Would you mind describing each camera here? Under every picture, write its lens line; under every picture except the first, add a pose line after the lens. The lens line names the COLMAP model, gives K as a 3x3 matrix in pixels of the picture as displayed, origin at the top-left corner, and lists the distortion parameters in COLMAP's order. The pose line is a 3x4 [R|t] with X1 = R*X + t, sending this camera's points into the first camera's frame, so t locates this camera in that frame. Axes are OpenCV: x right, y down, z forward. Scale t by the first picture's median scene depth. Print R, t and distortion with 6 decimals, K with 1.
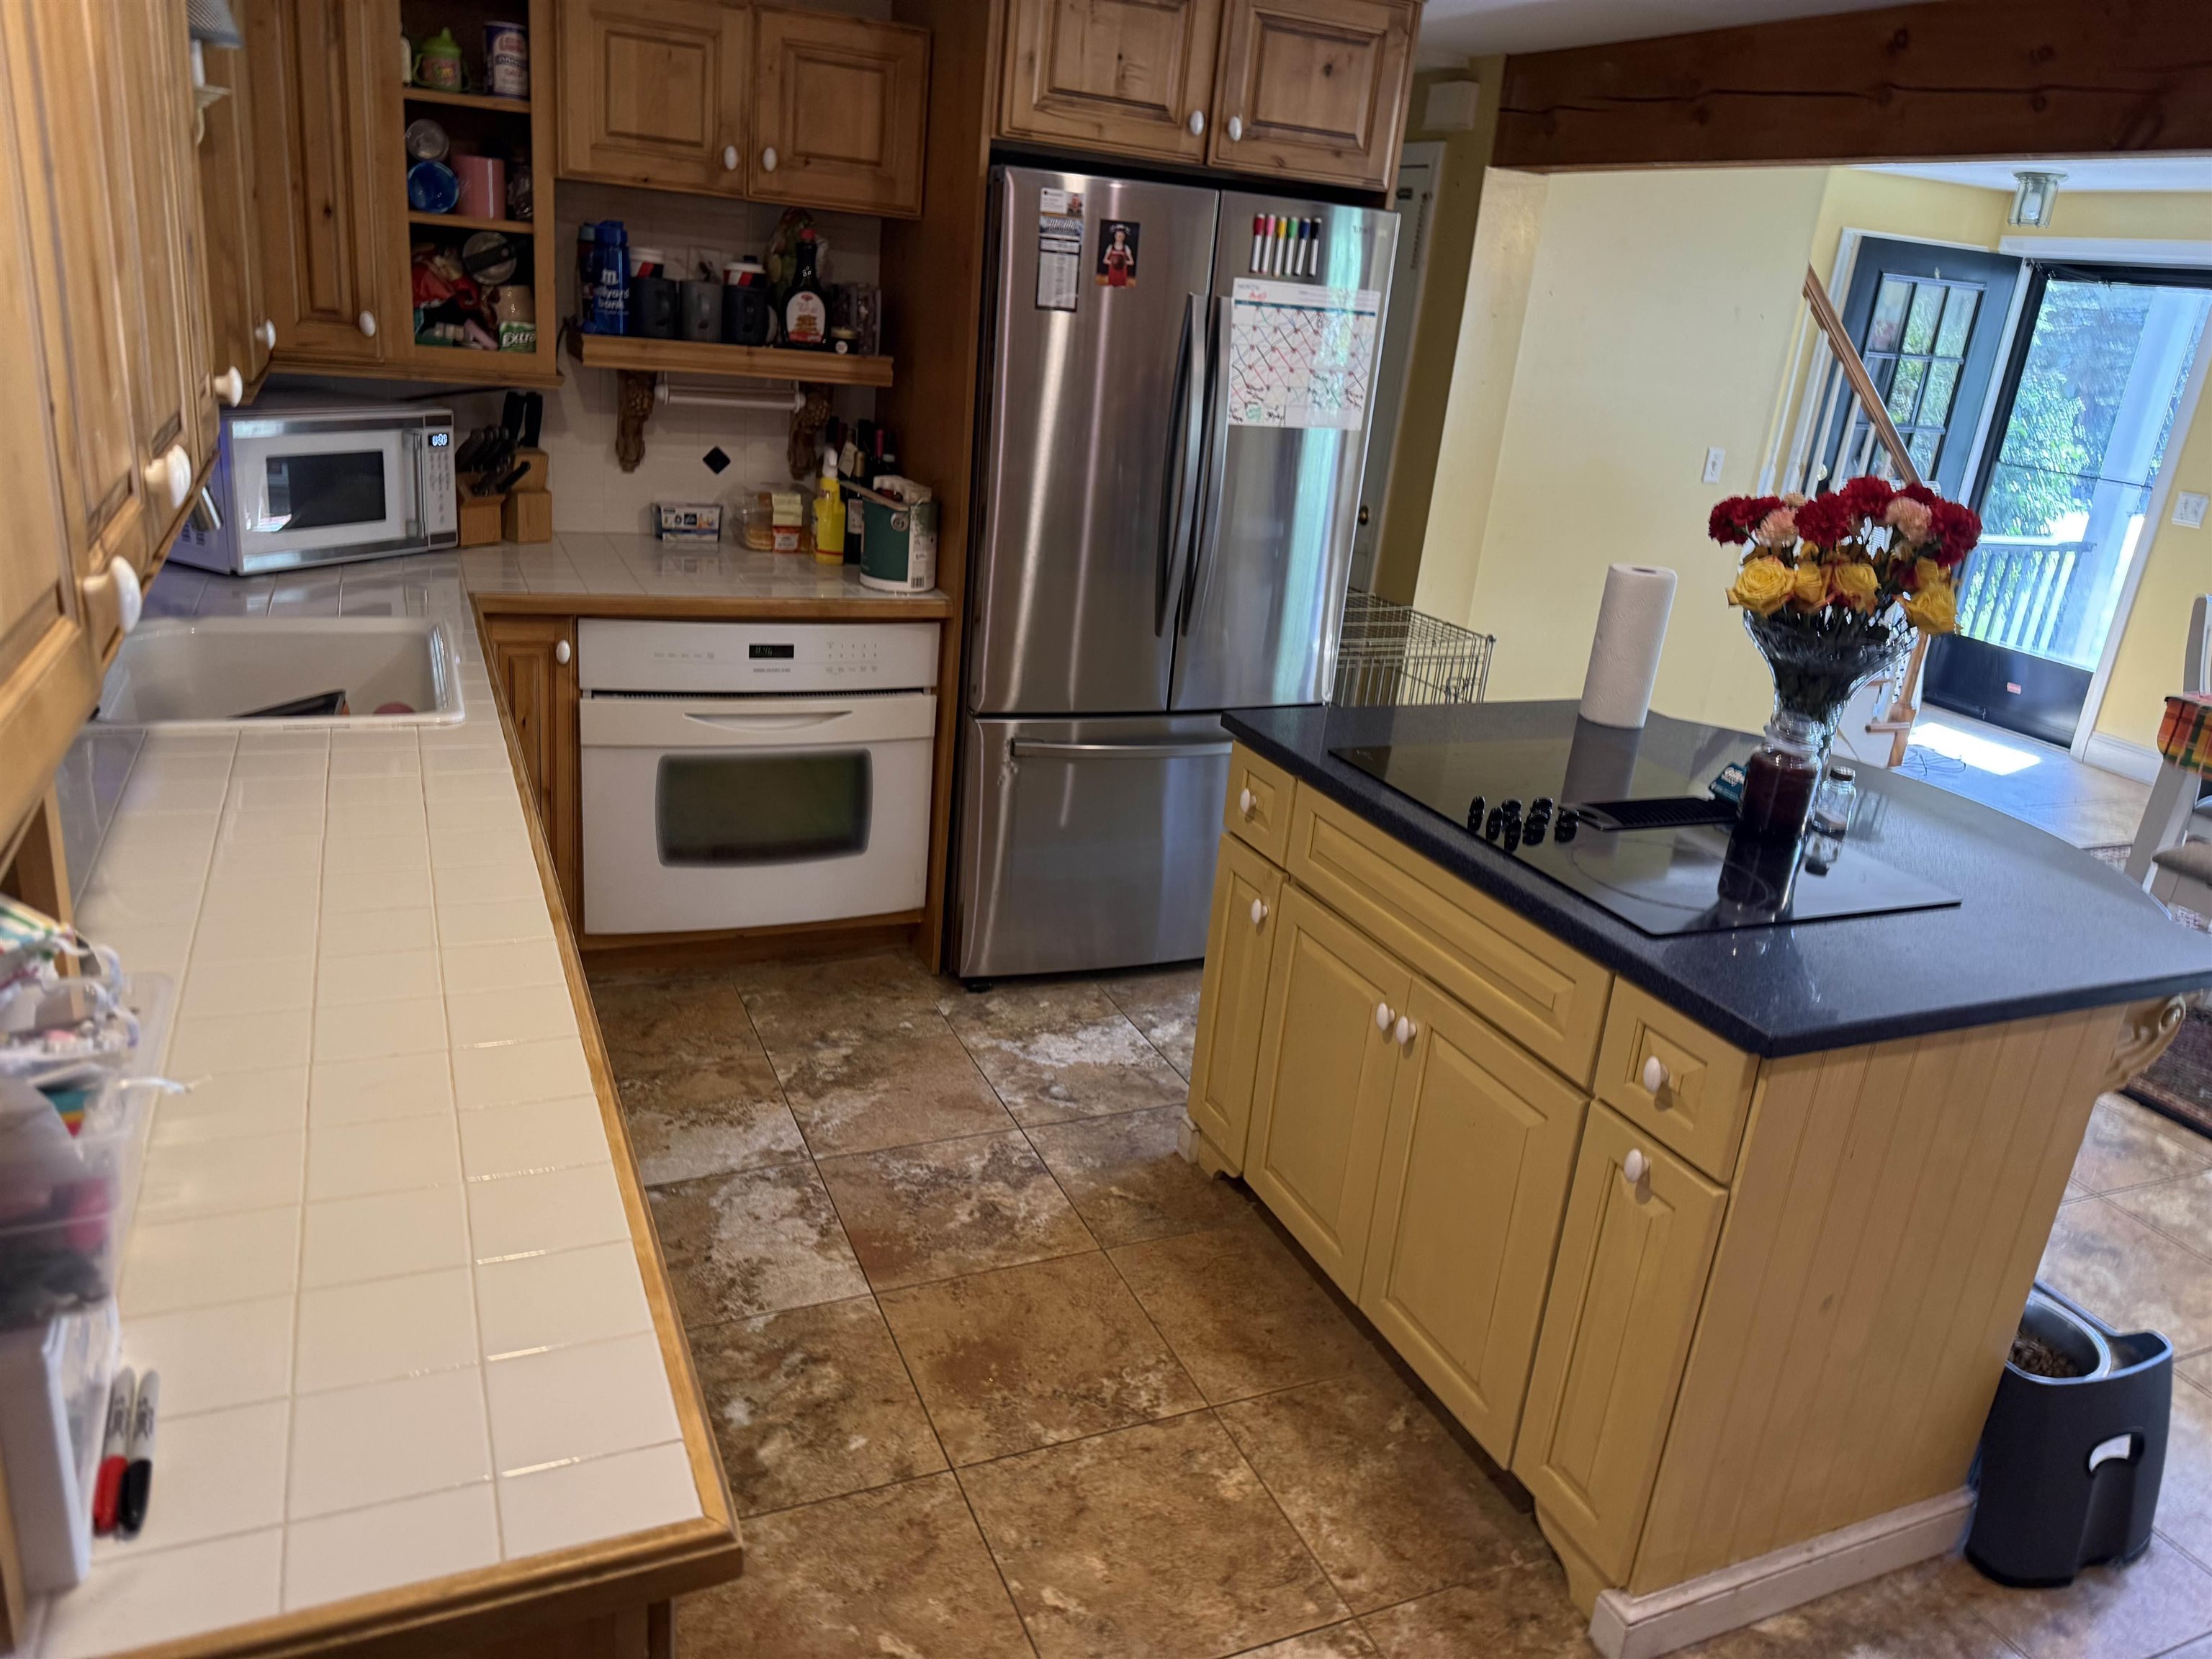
lens RADIAL K [[1588.4, 0, 1124.5], [0, 1588.4, 827.9], [0, 0, 1]] dist [0.046767, -0.043771]
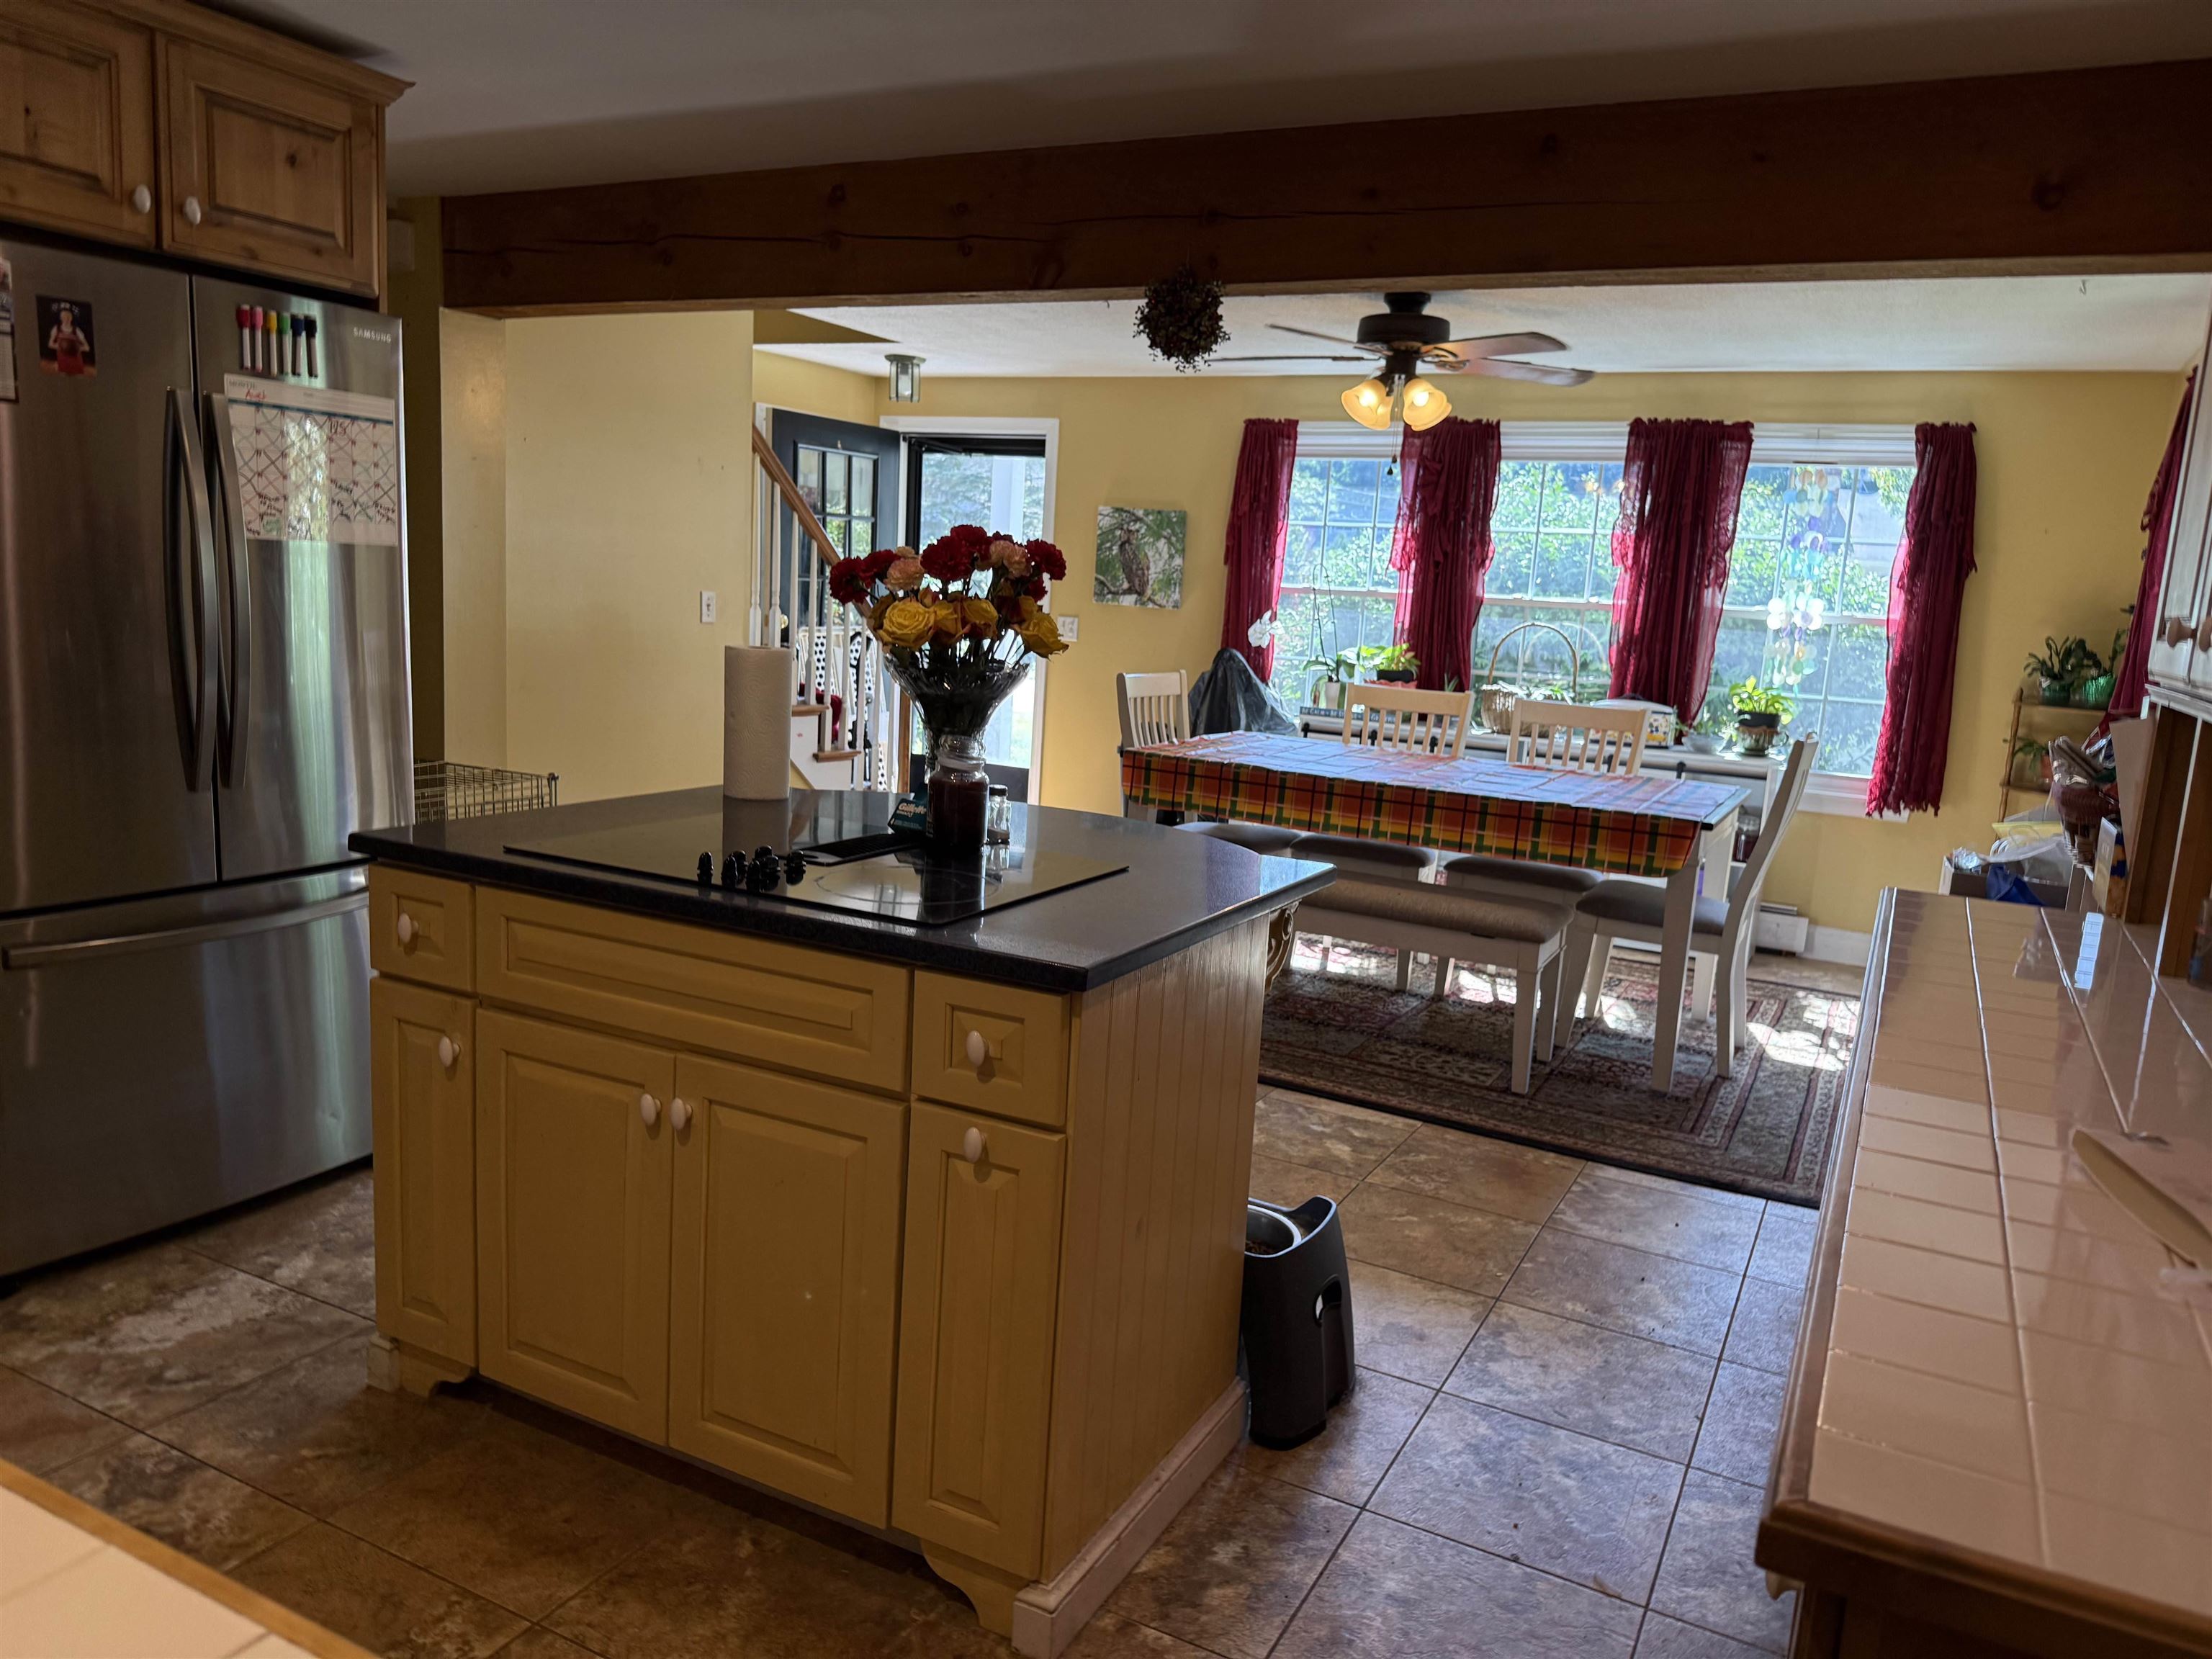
lens RADIAL K [[1588.4, 0, 1143.8], [0, 1588.4, 833.8], [0, 0, 1]] dist [0.046767, -0.043771]
pose [[0.778754, -0.152325, 0.608555, -0.113374], [0.228874, 0.972195, -0.049540, 0.057890], [-0.584087, 0.177862, 0.791964, 0.060444]]
